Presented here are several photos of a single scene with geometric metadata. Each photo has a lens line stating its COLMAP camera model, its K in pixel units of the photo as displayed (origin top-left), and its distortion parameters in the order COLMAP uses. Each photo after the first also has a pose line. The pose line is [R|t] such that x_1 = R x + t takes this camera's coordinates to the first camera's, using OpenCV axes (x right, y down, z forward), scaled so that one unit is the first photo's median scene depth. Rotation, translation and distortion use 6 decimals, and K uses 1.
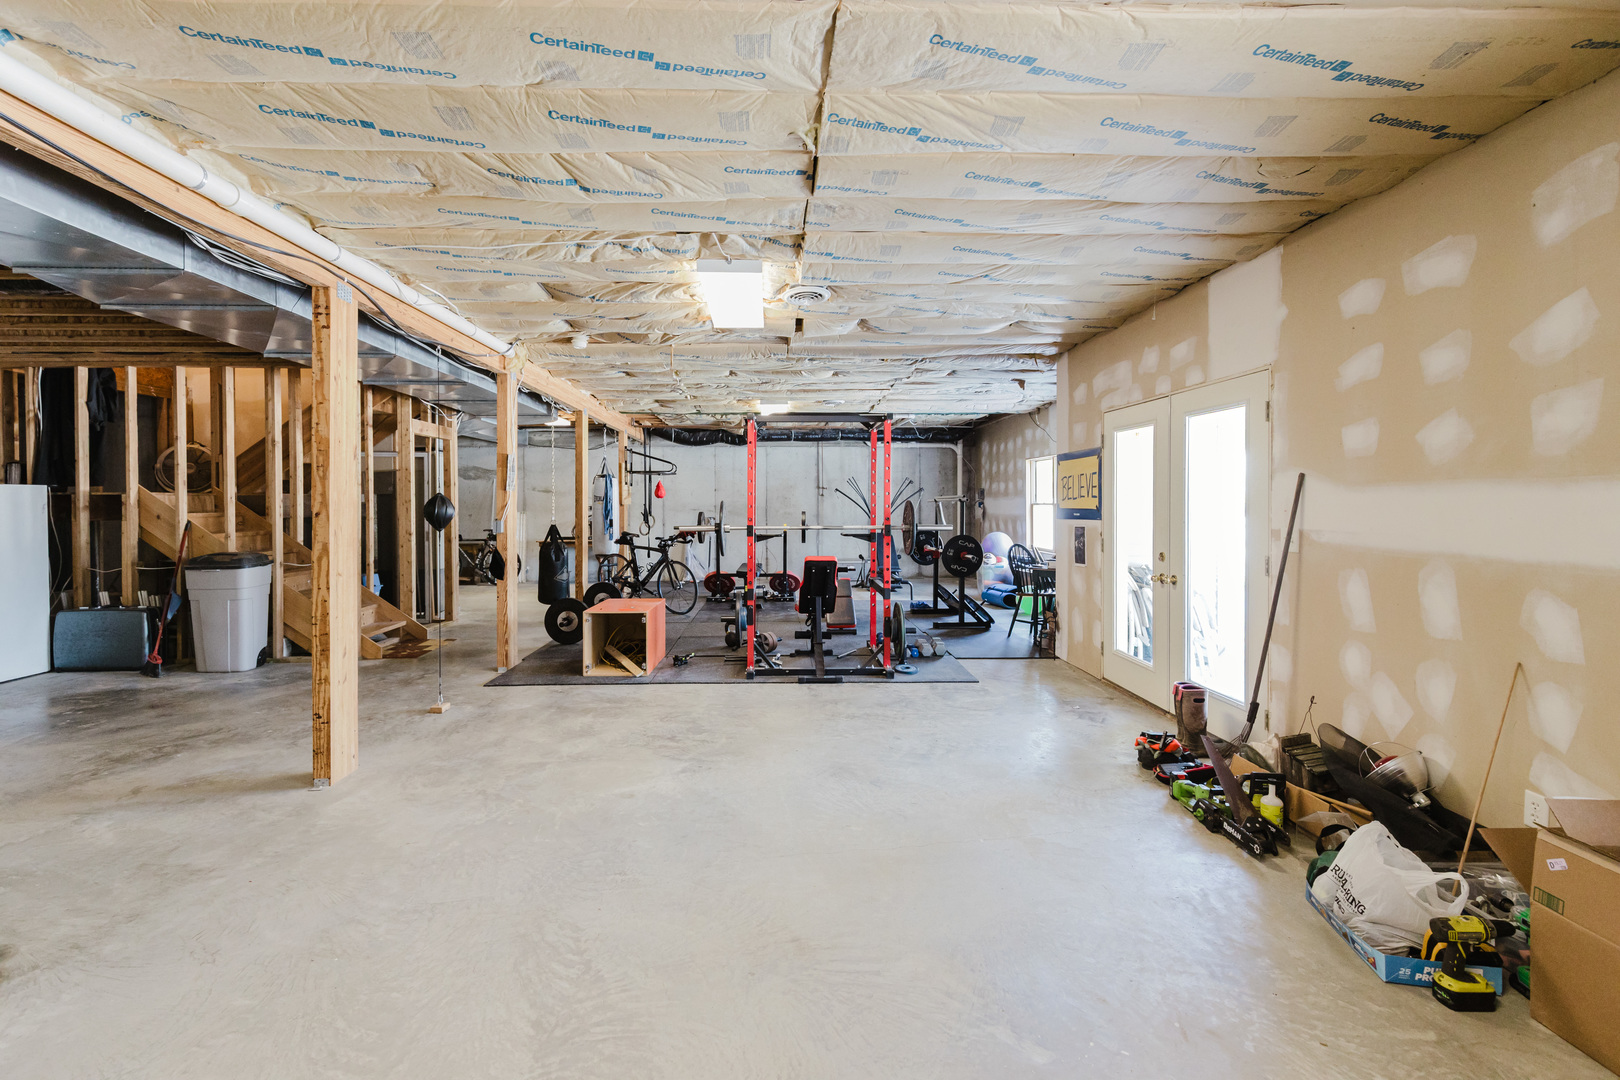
lens RADIAL K [[736.9, 0, 800.0], [0, 736.9, 519.7], [0, 0, 1]] dist [0.007230, -0.000231]
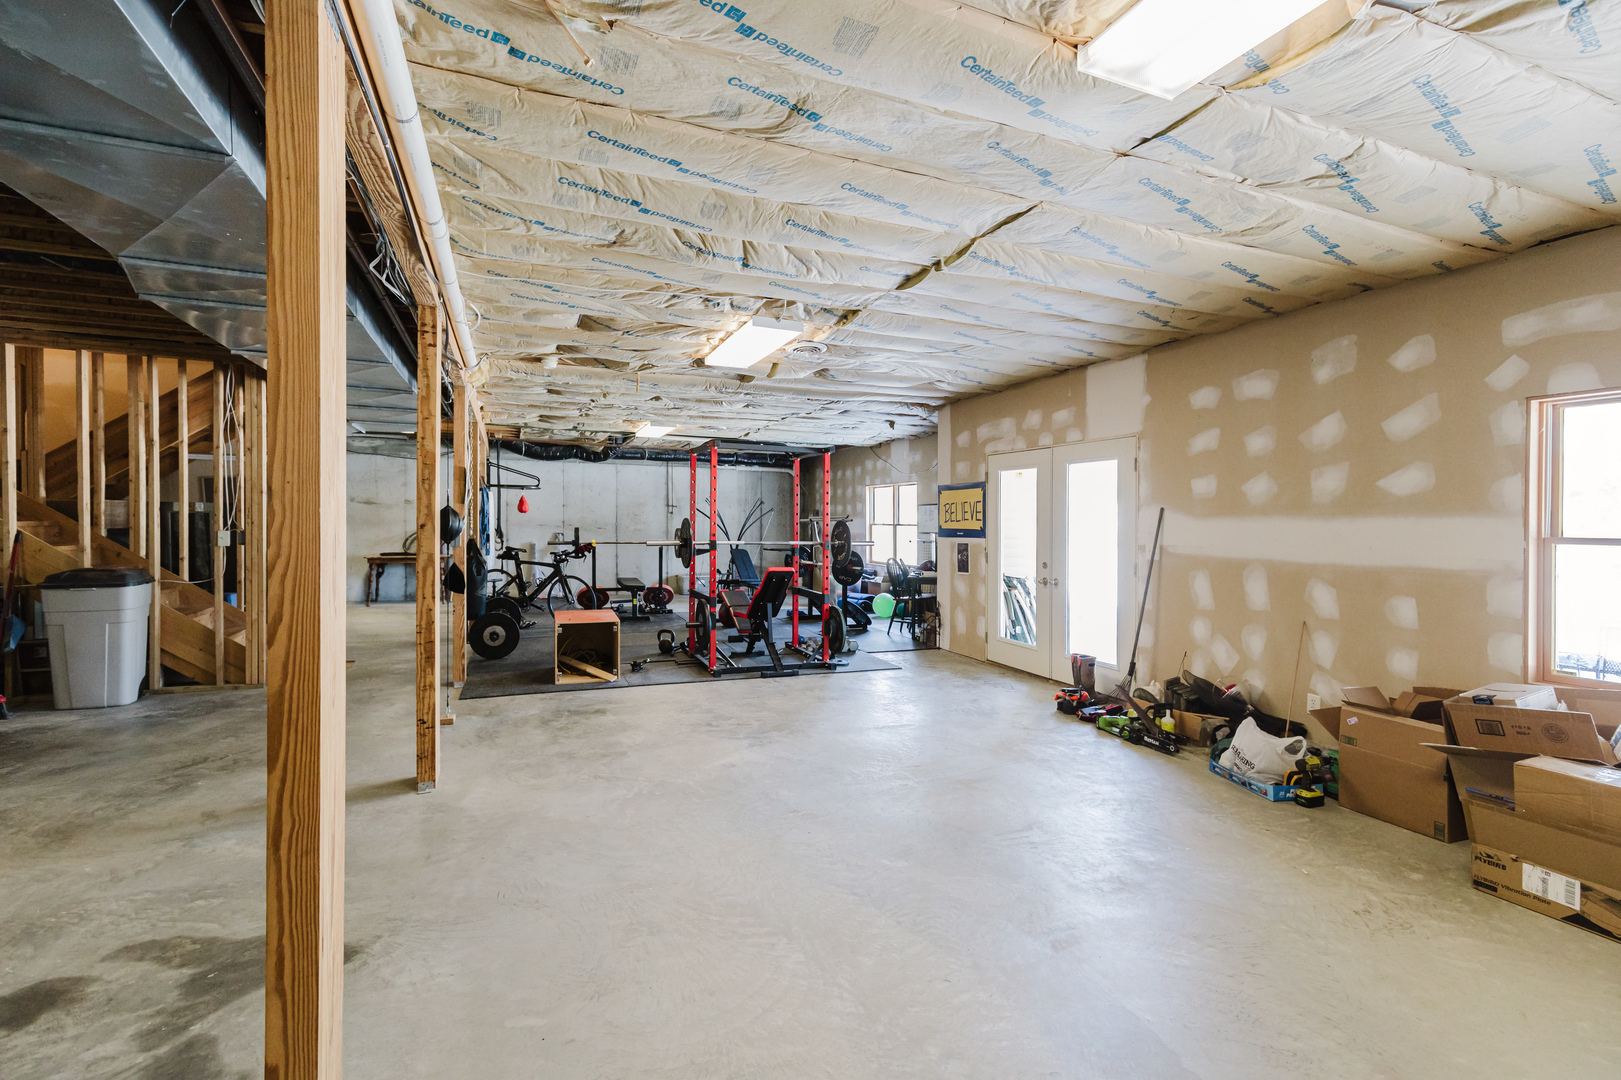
lens RADIAL K [[737.4, 0, 804.5], [0, 737.4, 533.2], [0, 0, 1]] dist [0.007230, -0.000231]
pose [[0.937268, 0.010132, 0.348463, -0.511157], [-0.007997, 0.999939, -0.007564, 0.006267], [-0.348519, 0.004303, 0.937292, -0.152060]]
